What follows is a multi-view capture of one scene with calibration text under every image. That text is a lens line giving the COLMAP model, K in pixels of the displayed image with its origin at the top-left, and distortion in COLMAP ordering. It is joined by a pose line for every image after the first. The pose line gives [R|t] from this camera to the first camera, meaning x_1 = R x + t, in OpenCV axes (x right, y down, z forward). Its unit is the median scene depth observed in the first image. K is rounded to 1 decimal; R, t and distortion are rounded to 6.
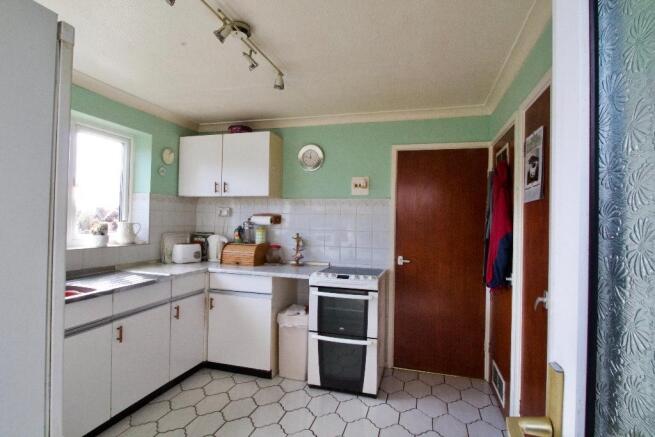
lens RADIAL K [[339.7, 0, 327.5], [0, 339.7, 218.5], [0, 0, 1]] dist [-0.000275, -0.000848]
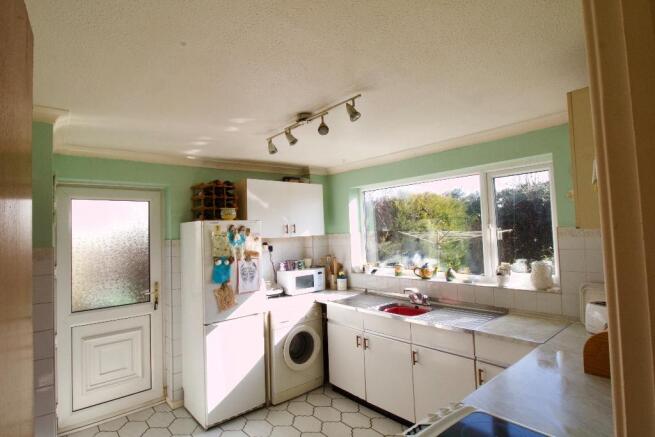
lens RADIAL K [[339.7, 0, 327.5], [0, 339.7, 218.5], [0, 0, 1]] dist [-0.000275, -0.000848]
pose [[-0.548478, -0.030913, -0.835594, 0.400746], [0.035758, 0.997535, -0.060375, -0.065553], [0.835400, -0.062994, -0.546020, 0.972193]]
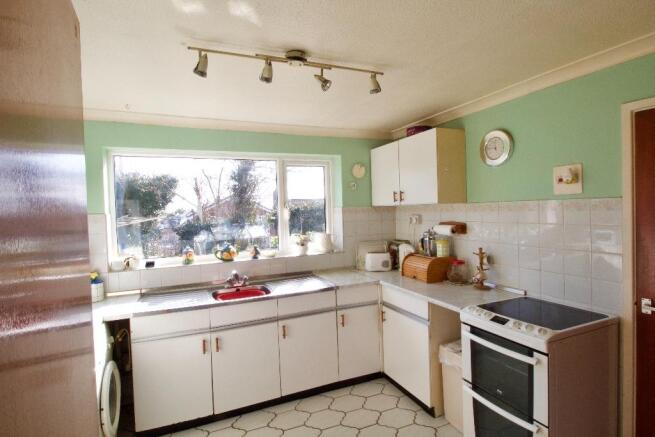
lens RADIAL K [[339.7, 0, 327.5], [0, 339.7, 218.5], [0, 0, 1]] dist [-0.000275, -0.000848]
pose [[0.638296, -0.020125, -0.769528, 0.306284], [0.052506, 0.998468, 0.017439, -0.058515], [0.767998, -0.051536, 0.638375, 0.238435]]
